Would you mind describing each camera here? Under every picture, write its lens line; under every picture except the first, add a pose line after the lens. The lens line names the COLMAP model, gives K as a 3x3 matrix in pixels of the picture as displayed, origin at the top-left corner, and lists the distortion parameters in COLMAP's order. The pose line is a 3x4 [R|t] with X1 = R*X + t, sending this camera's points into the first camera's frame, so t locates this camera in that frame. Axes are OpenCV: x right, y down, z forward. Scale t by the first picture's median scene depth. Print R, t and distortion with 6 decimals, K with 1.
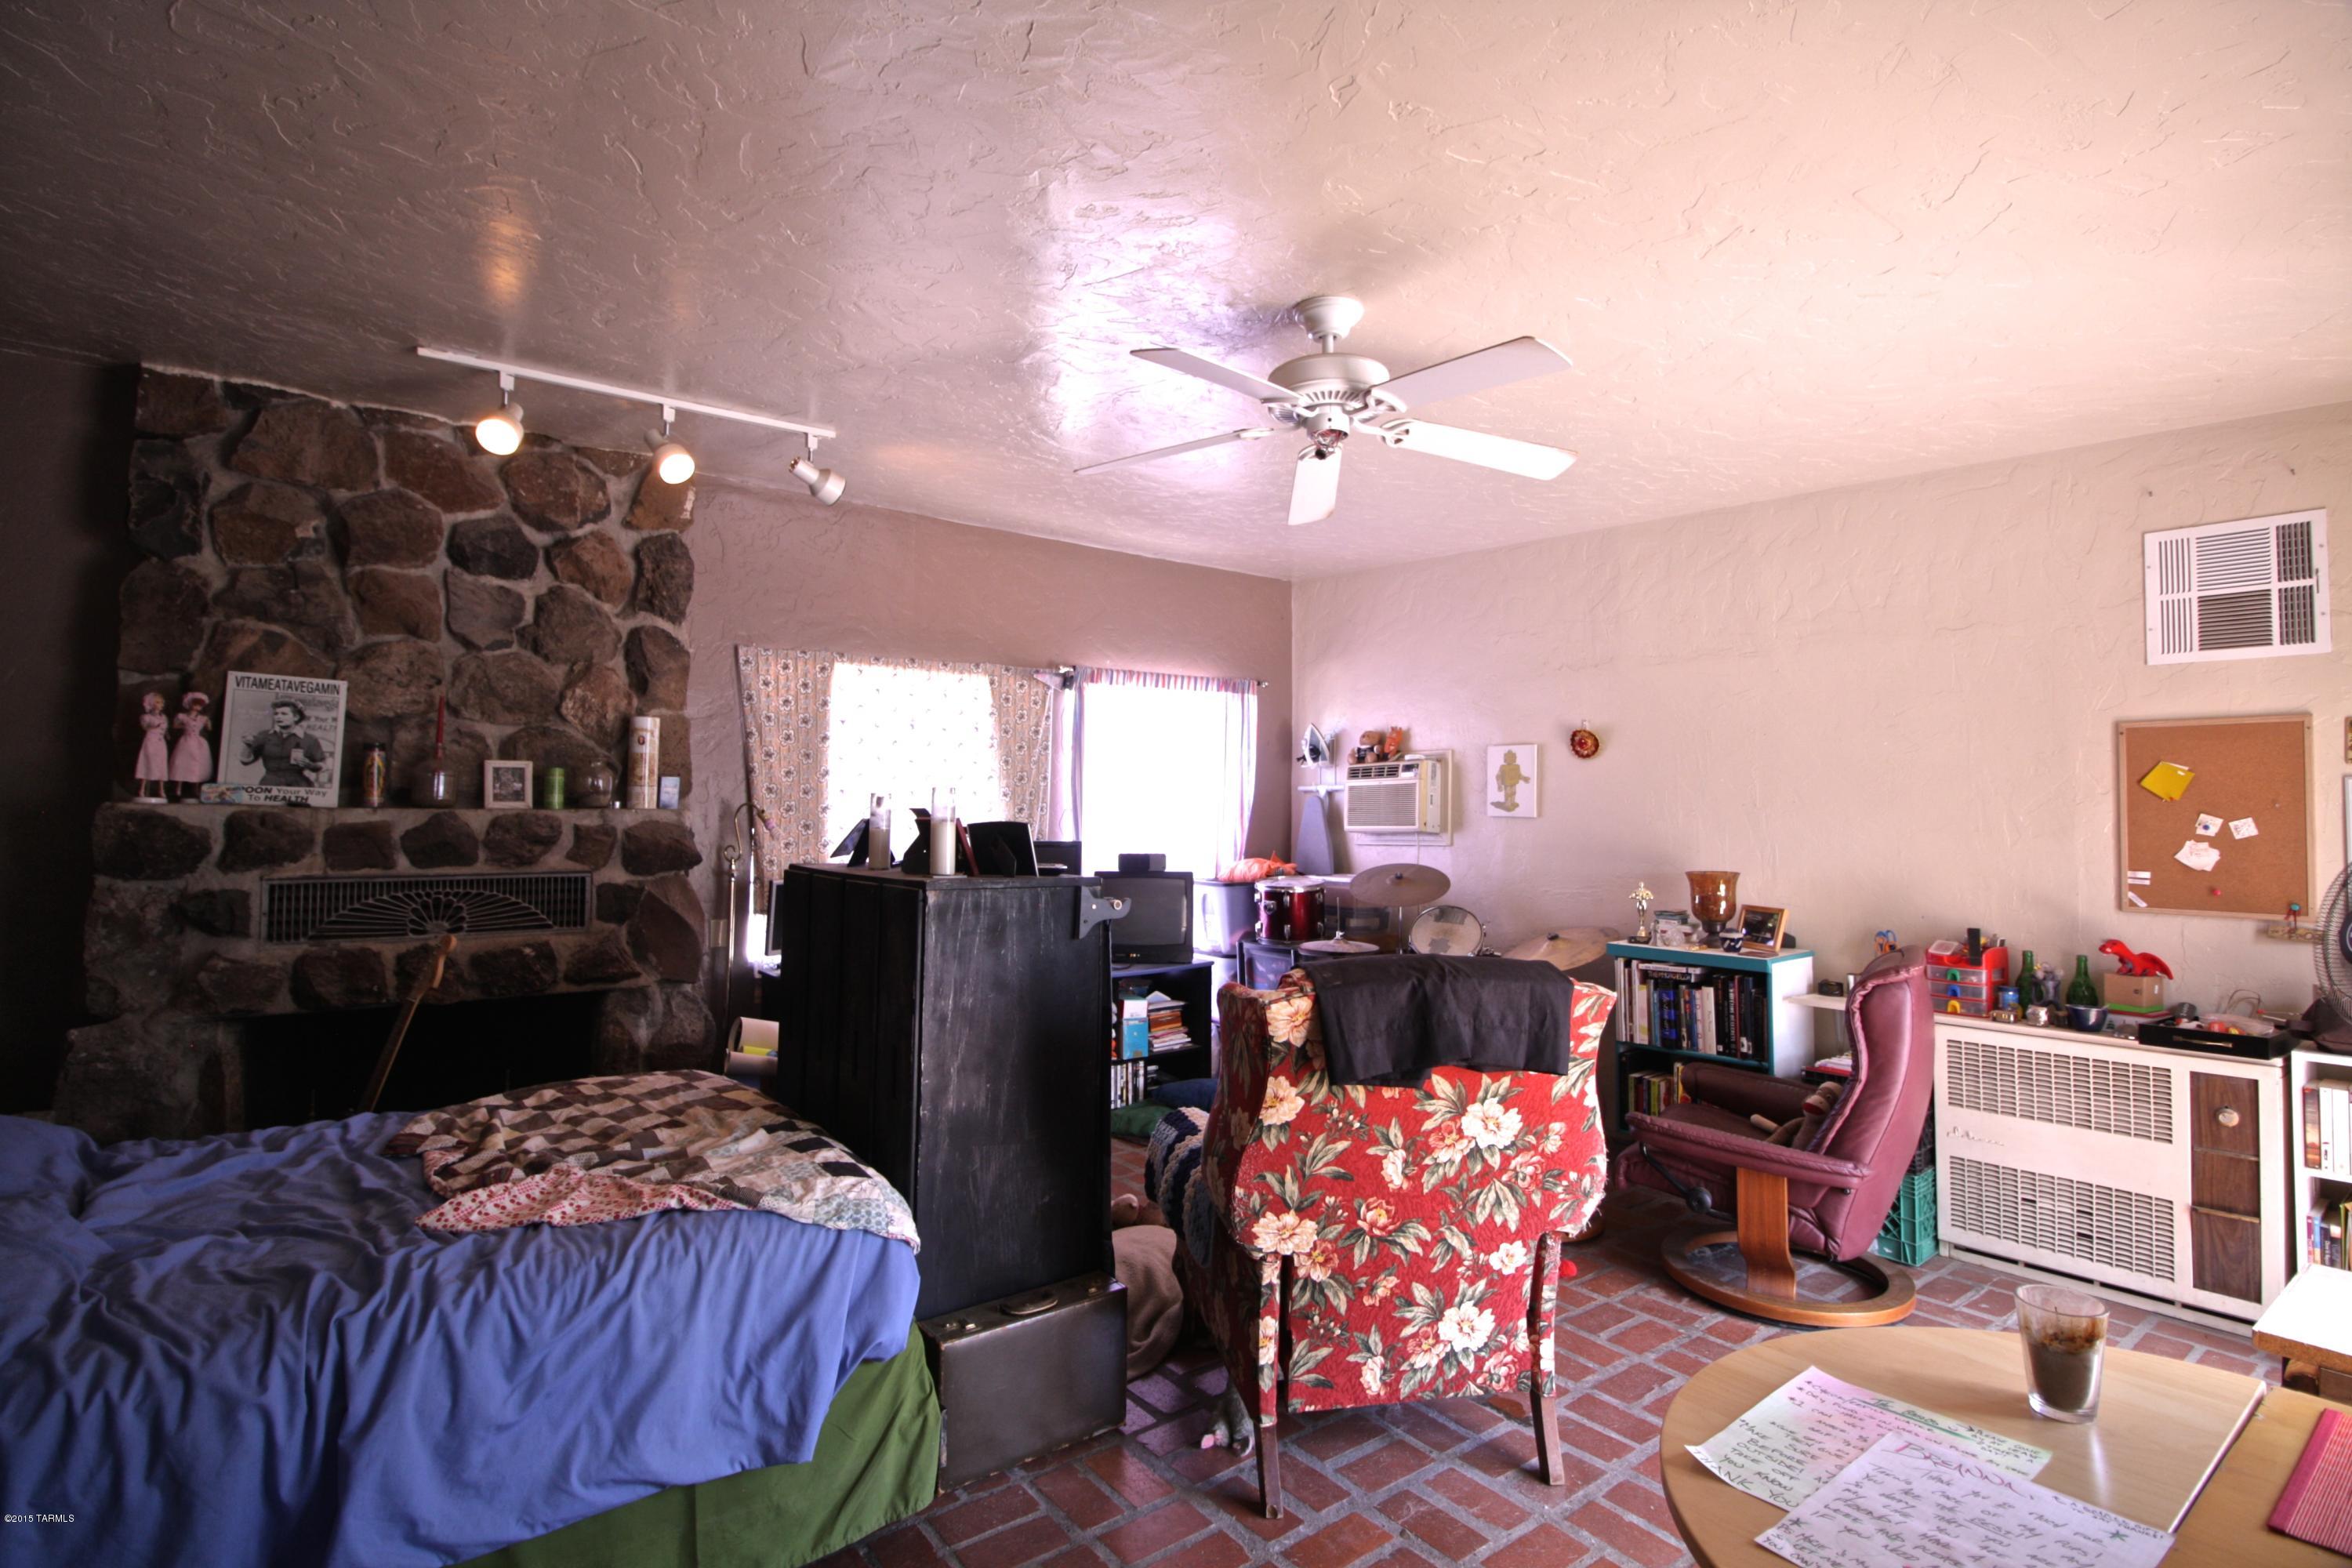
lens RADIAL K [[1096.4, 0, 1166.9], [0, 1096.4, 773.4], [0, 0, 1]] dist [-0.002367, -0.010418]
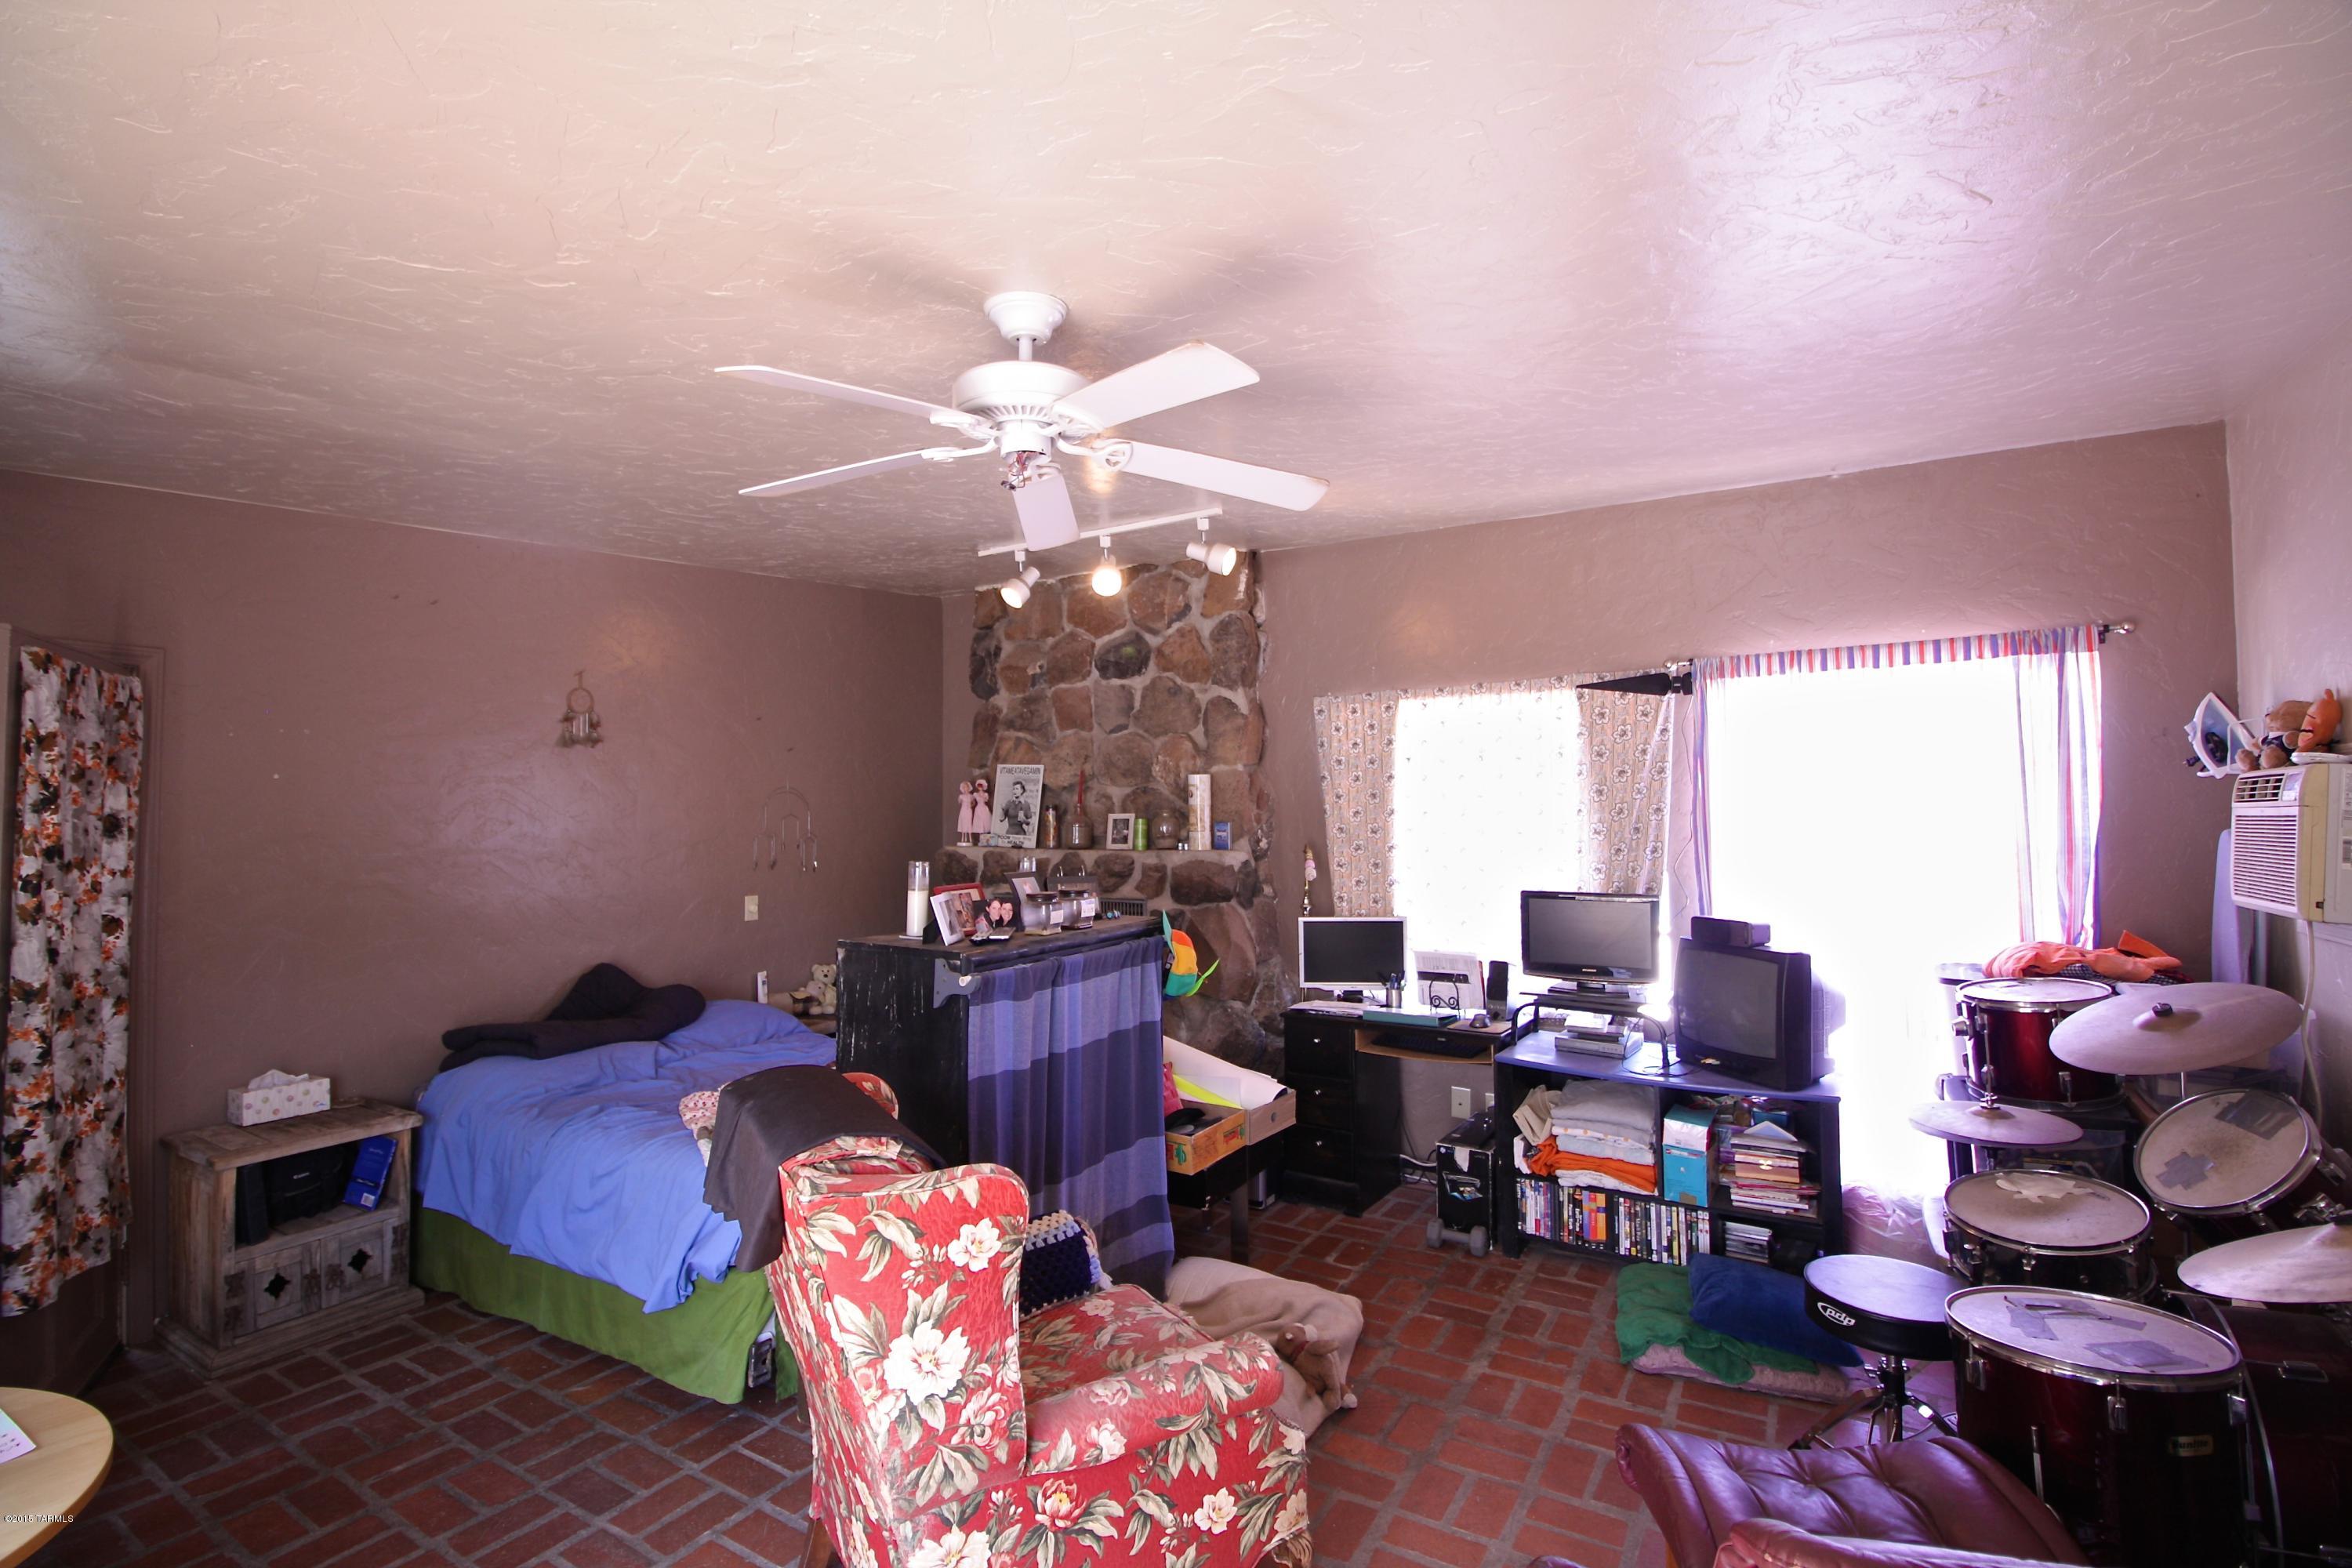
lens RADIAL K [[1096.4, 0, 1166.9], [0, 1096.4, 773.4], [0, 0, 1]] dist [-0.002367, -0.010418]
pose [[0.364365, -0.033976, -0.930636, 0.852204], [0.048041, 0.998689, -0.017651, -0.043353], [0.930016, -0.038277, 0.365520, 0.692950]]
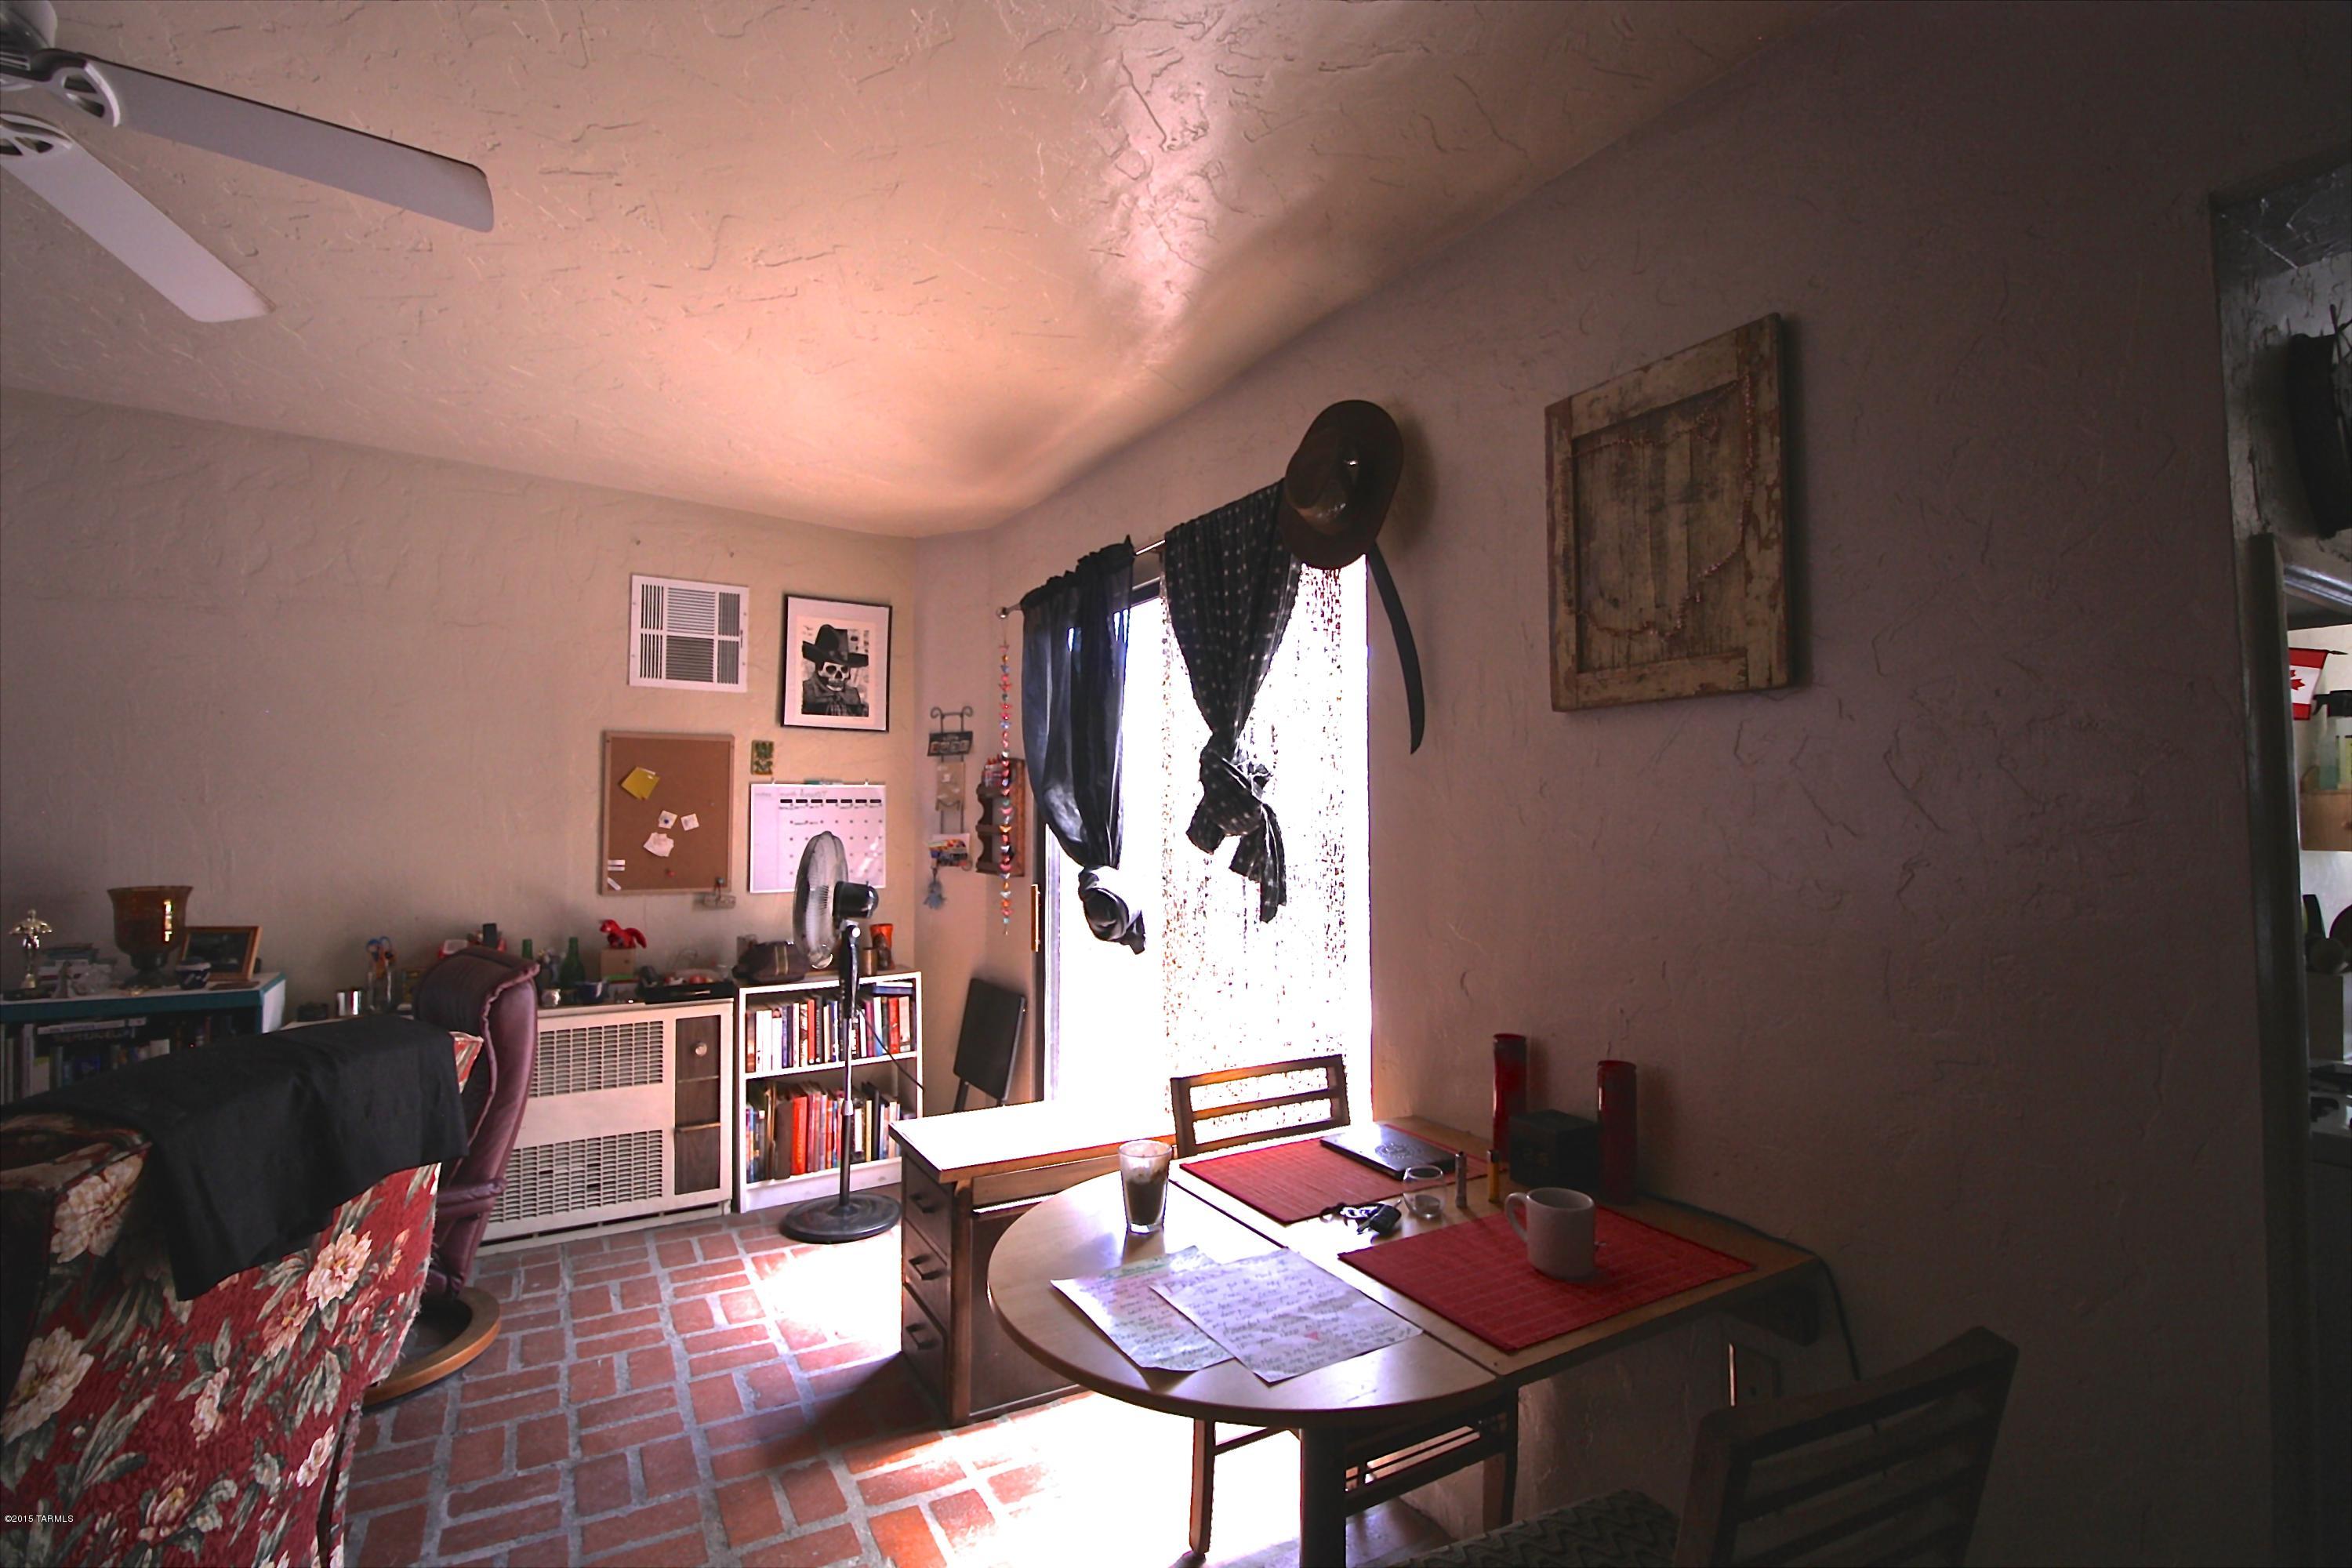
lens RADIAL K [[1096.4, 0, 1166.9], [0, 1096.4, 773.4], [0, 0, 1]] dist [-0.002367, -0.010418]
pose [[0.113361, 0.032238, 0.993031, -0.232656], [-0.035226, 0.998975, -0.028409, 0.010640], [-0.992929, -0.031760, 0.114381, 0.302281]]
